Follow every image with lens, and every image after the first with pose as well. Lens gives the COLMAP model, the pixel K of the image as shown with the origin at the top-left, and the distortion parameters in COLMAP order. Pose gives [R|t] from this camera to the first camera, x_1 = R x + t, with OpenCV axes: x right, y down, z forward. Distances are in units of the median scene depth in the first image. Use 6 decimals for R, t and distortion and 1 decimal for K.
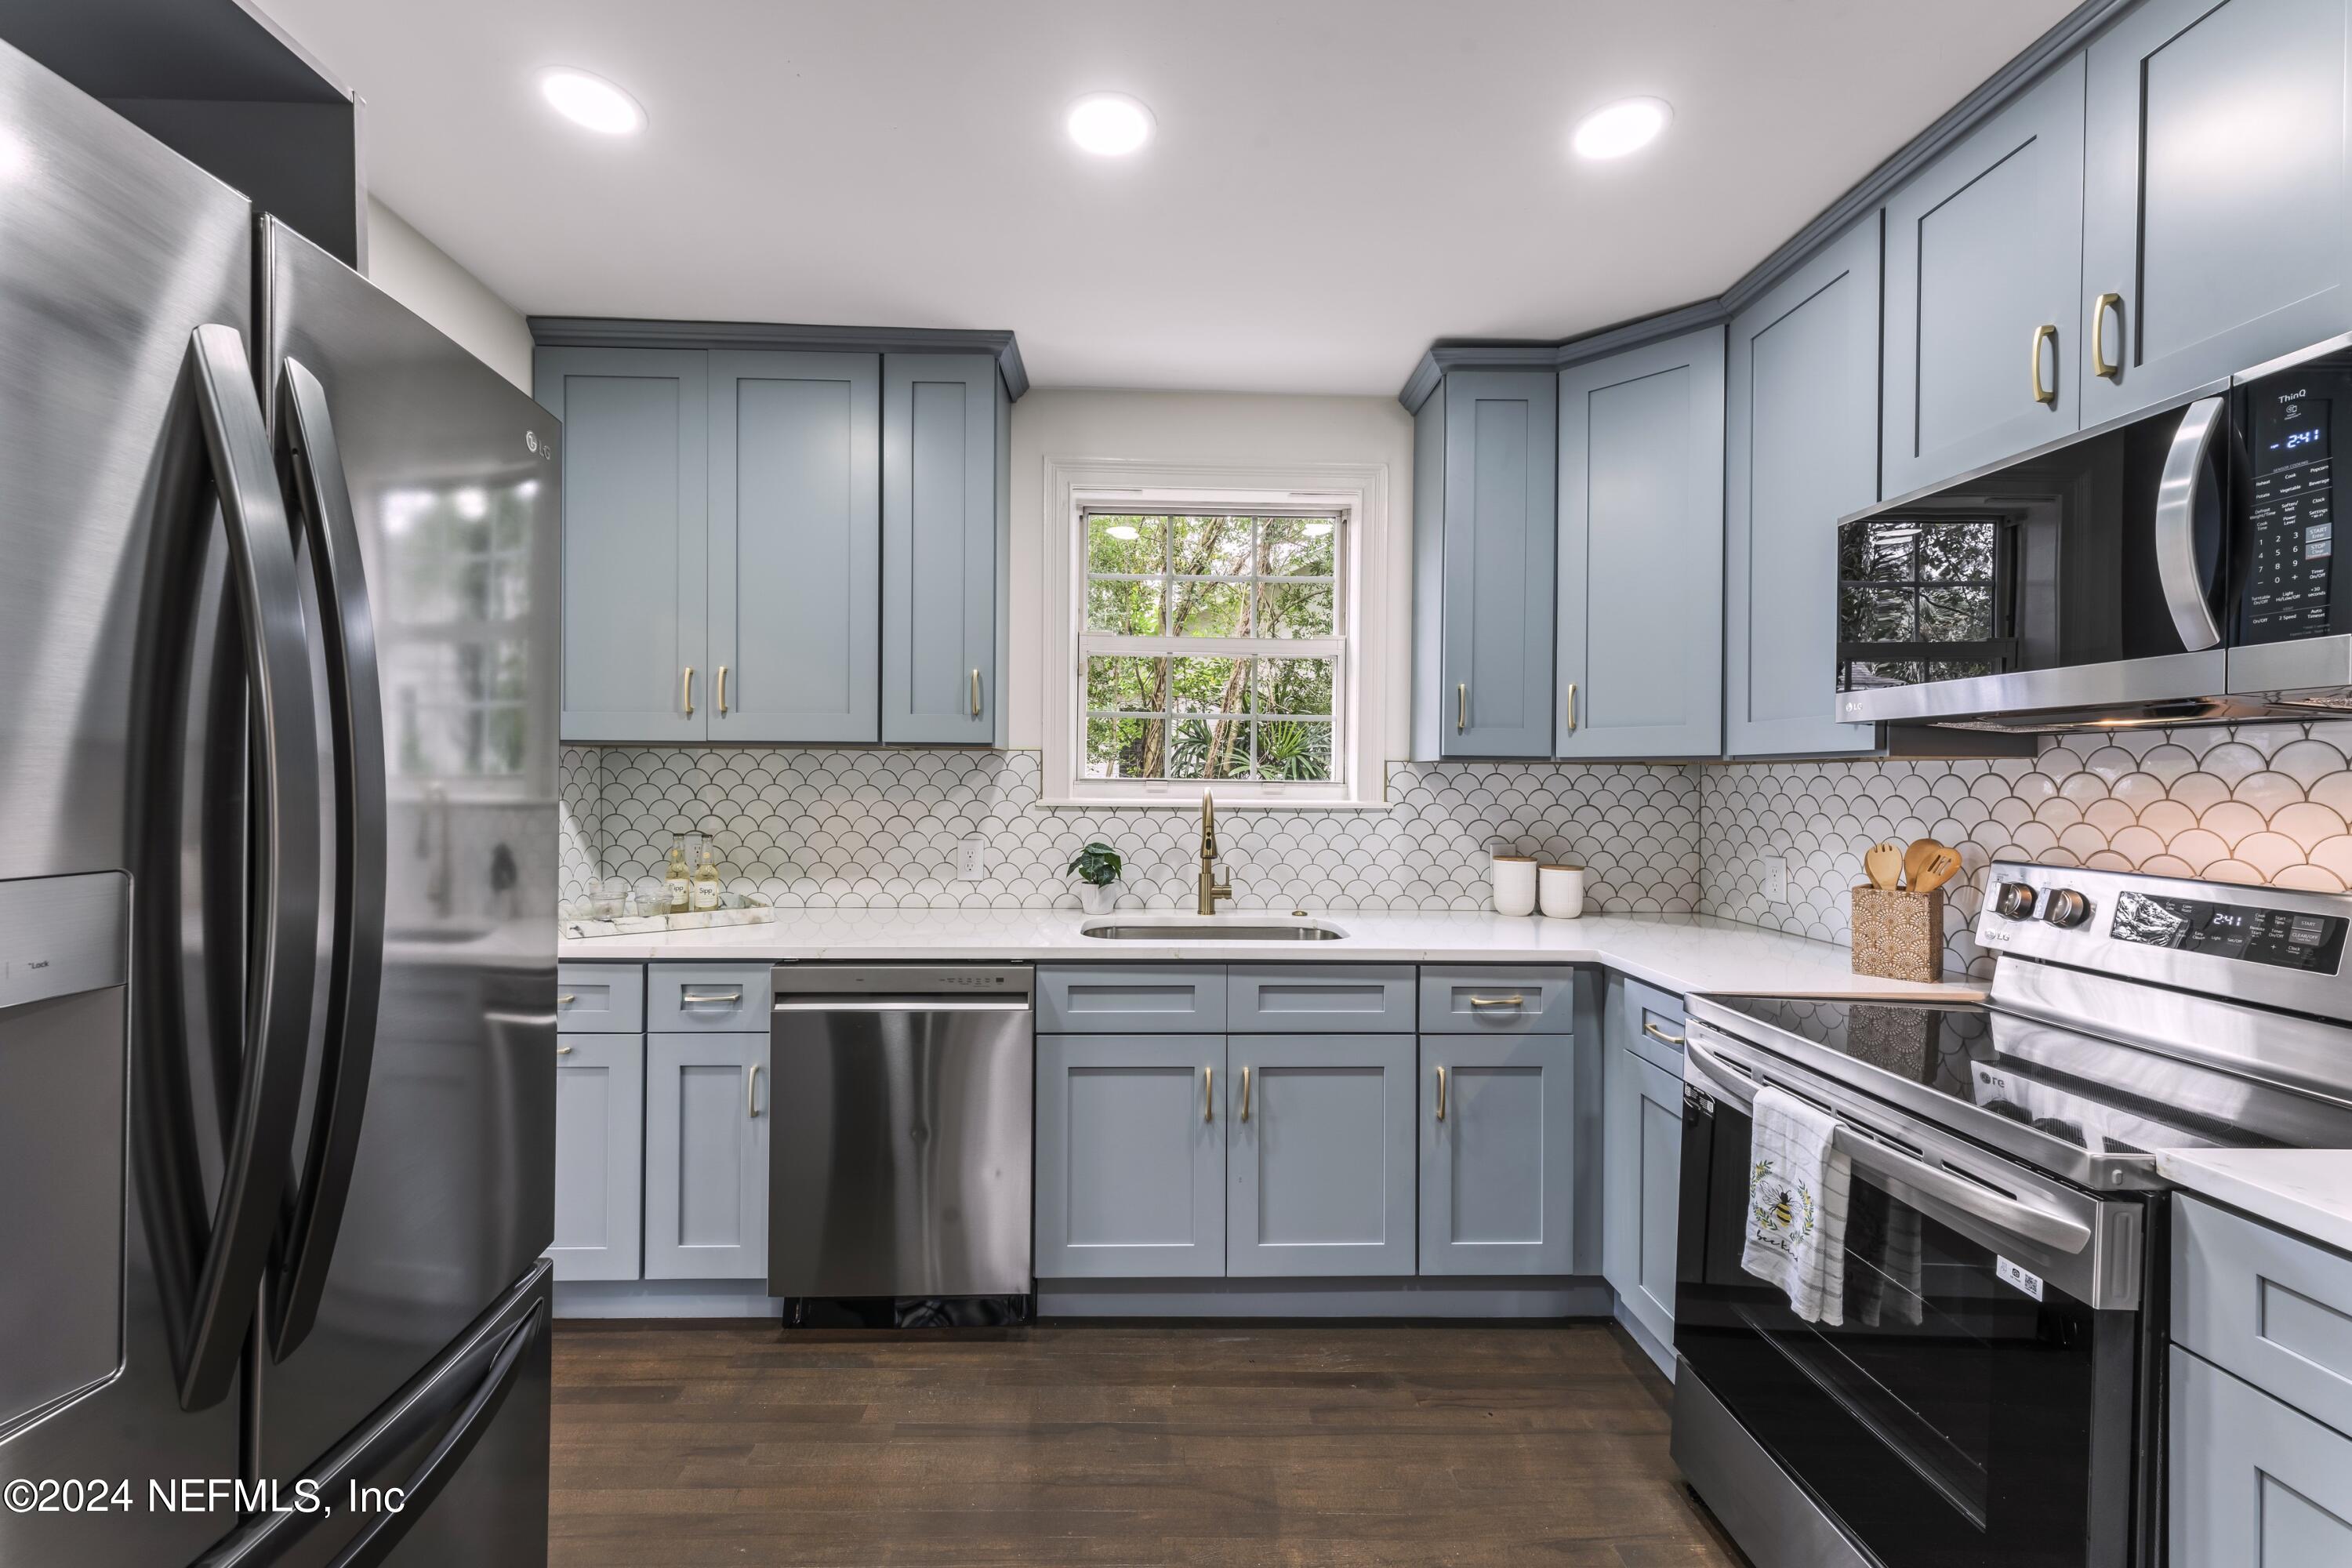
lens RADIAL K [[935.6, 0, 1144.4], [0, 935.6, 774.8], [0, 0, 1]] dist [0.008492, -0.000409]
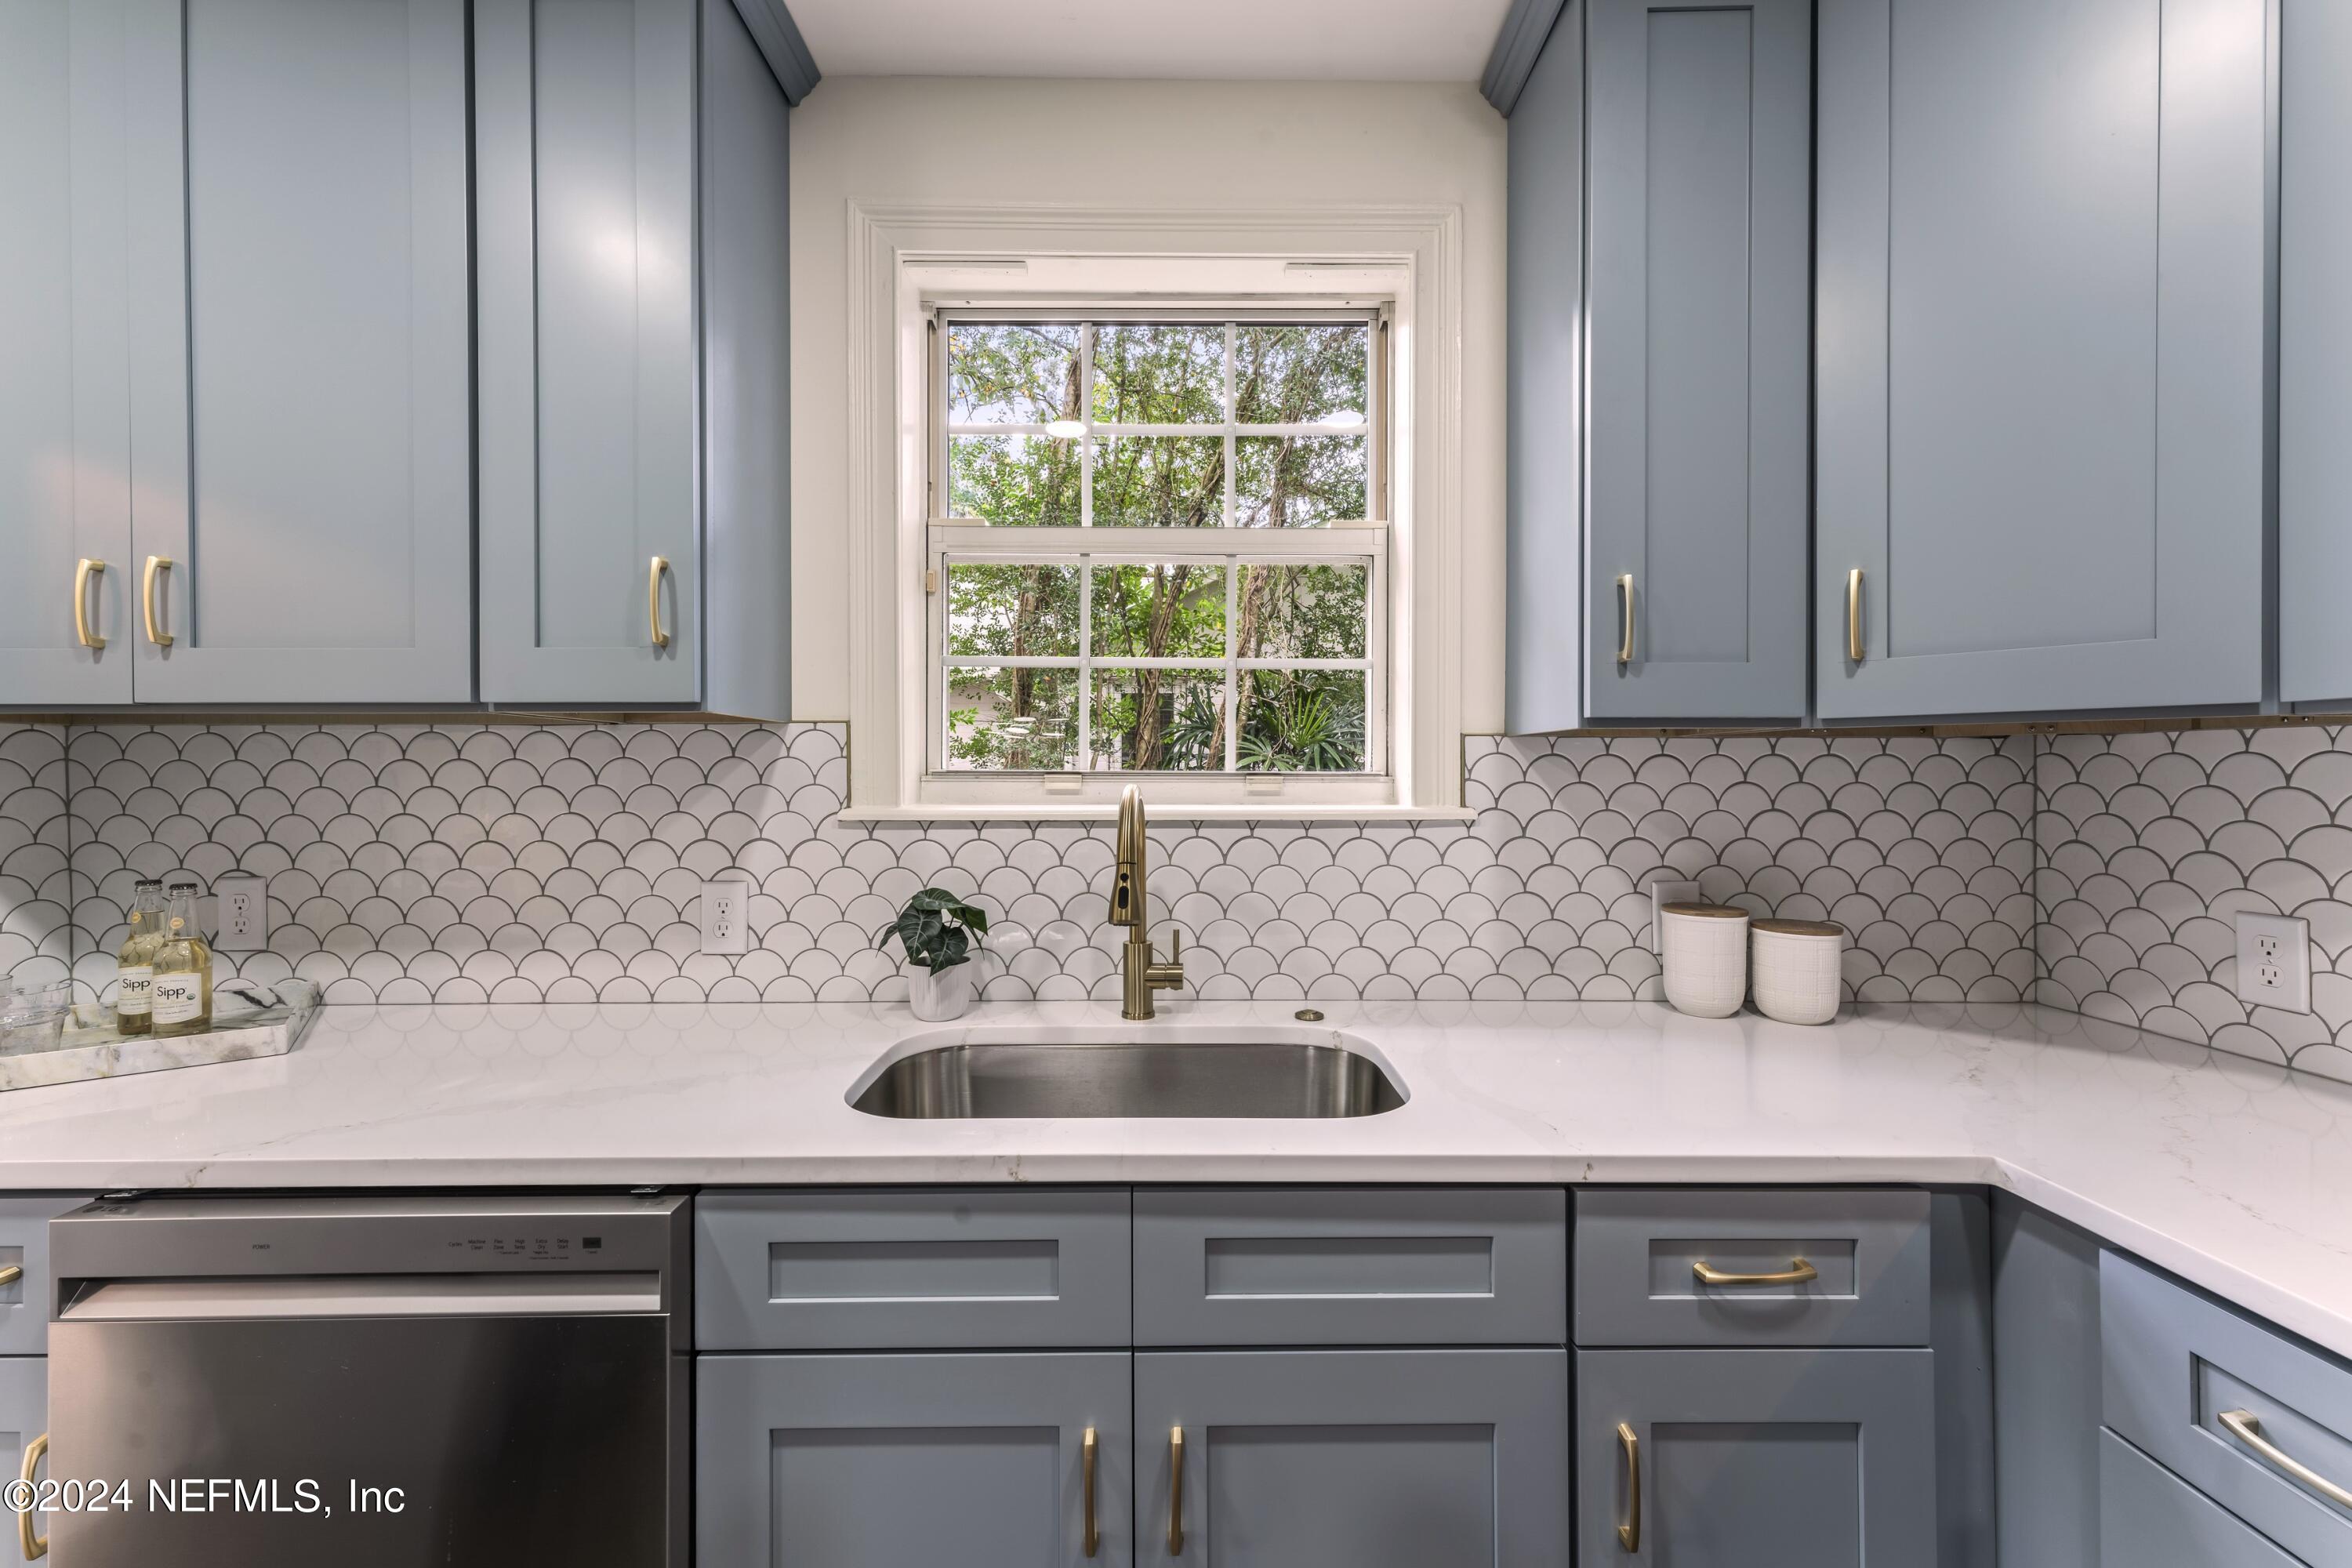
lens RADIAL K [[935.6, 0, 1149.7], [0, 935.6, 771.9], [0, 0, 1]] dist [0.008492, -0.000409]
pose [[0.999584, -0.009462, -0.027233, 0.088481], [0.009532, 0.999952, 0.002440, 0.004388], [0.027209, -0.002699, 0.999626, 0.448880]]
